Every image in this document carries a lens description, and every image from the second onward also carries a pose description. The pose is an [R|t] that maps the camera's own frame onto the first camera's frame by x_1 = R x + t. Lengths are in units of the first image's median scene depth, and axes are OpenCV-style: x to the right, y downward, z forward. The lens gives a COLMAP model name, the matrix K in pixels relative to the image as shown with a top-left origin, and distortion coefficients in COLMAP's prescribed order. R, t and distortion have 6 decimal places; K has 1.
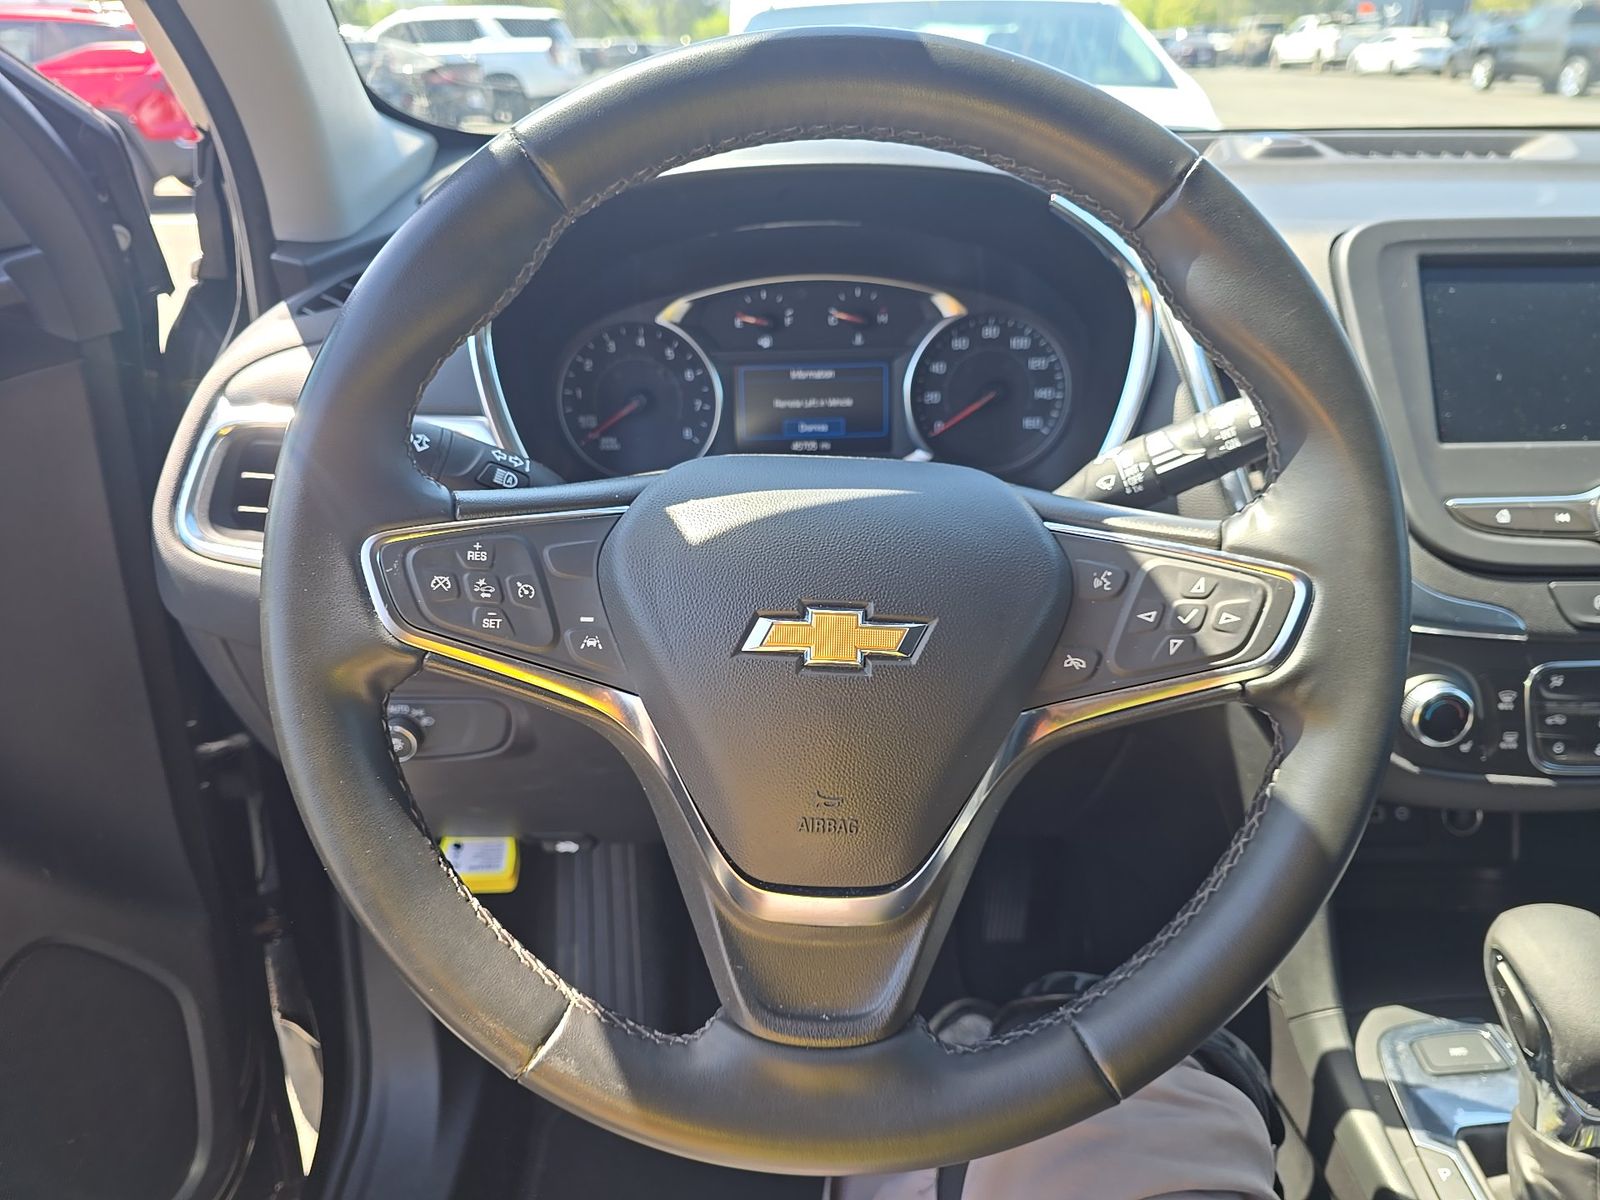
lens RADIAL K [[1056.2, 0, 774.9], [0, 1056.2, 591.1], [0, 0, 1]] dist [0.001356, -0.020553]
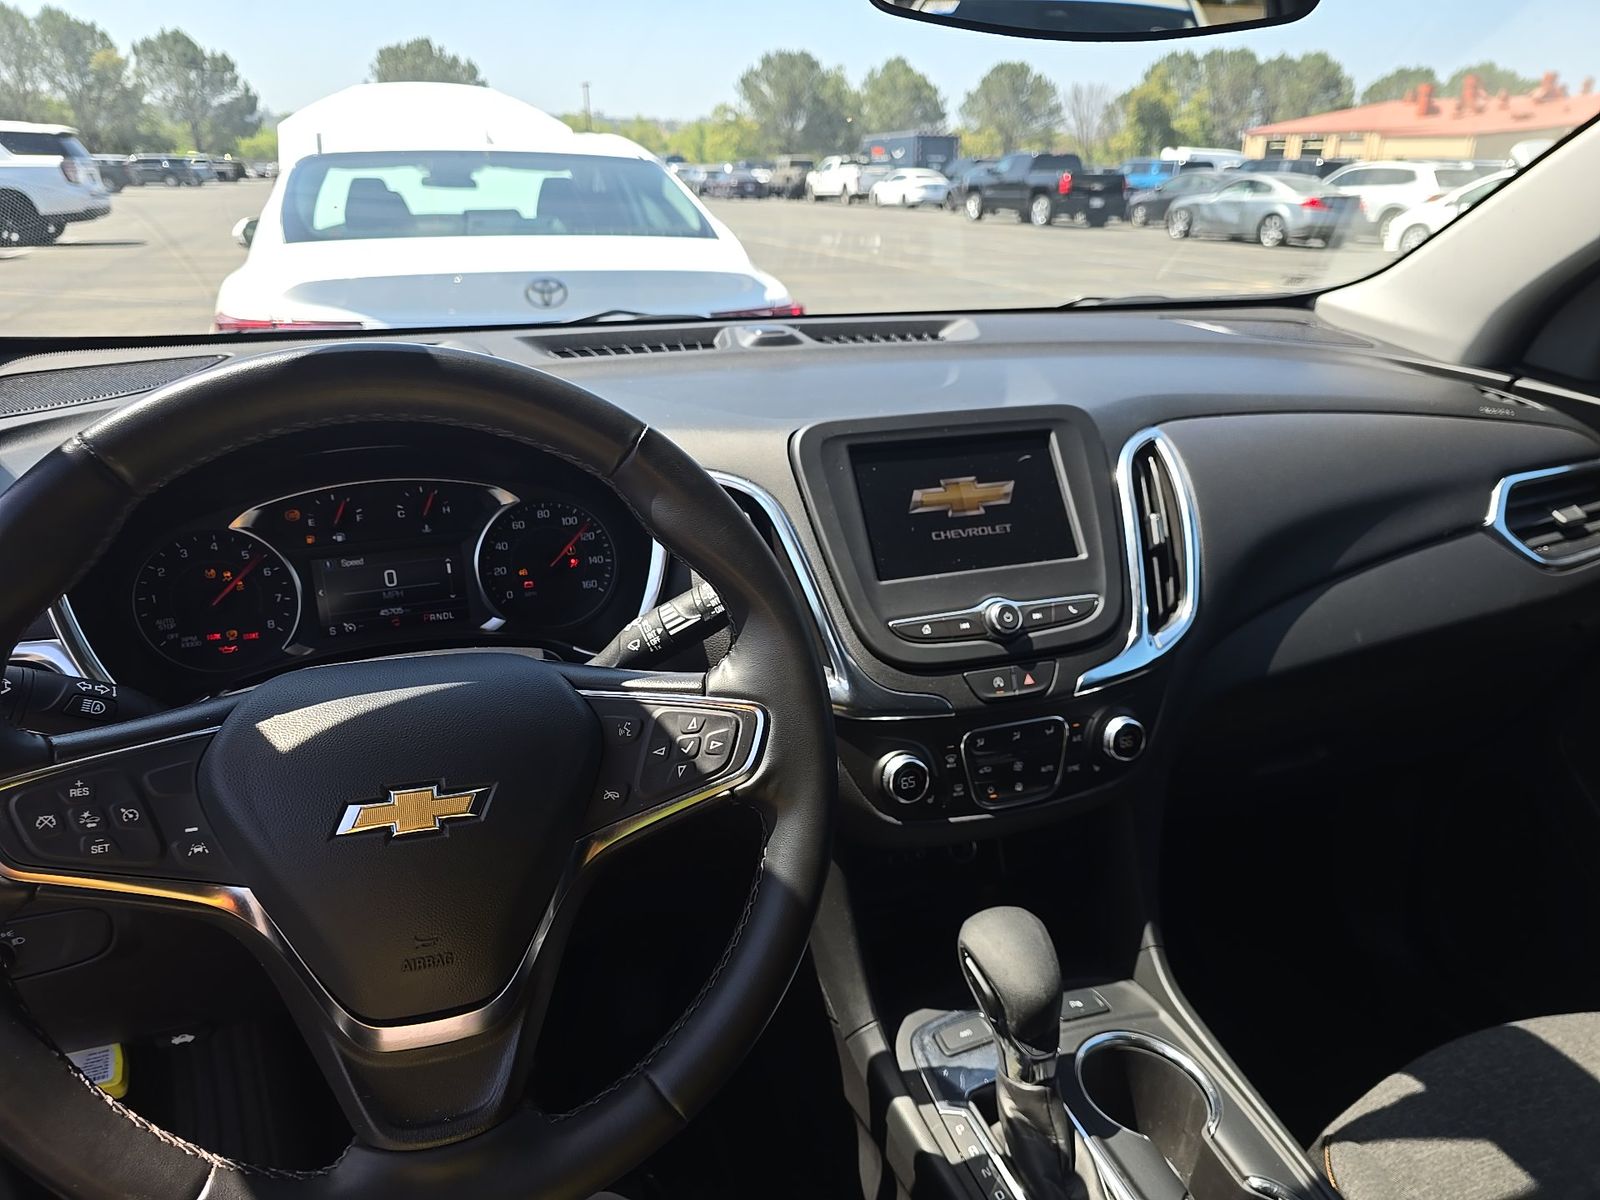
lens RADIAL K [[1122.4, 0, 800.0], [0, 1122.4, 600.0], [0, 0, 1]] dist [0.055054, -0.080547]
pose [[0.935066, -0.108978, 0.337306, 0.043607], [0.133743, 0.989703, -0.051001, -0.055296], [-0.328275, 0.092801, 0.940012, -0.327173]]
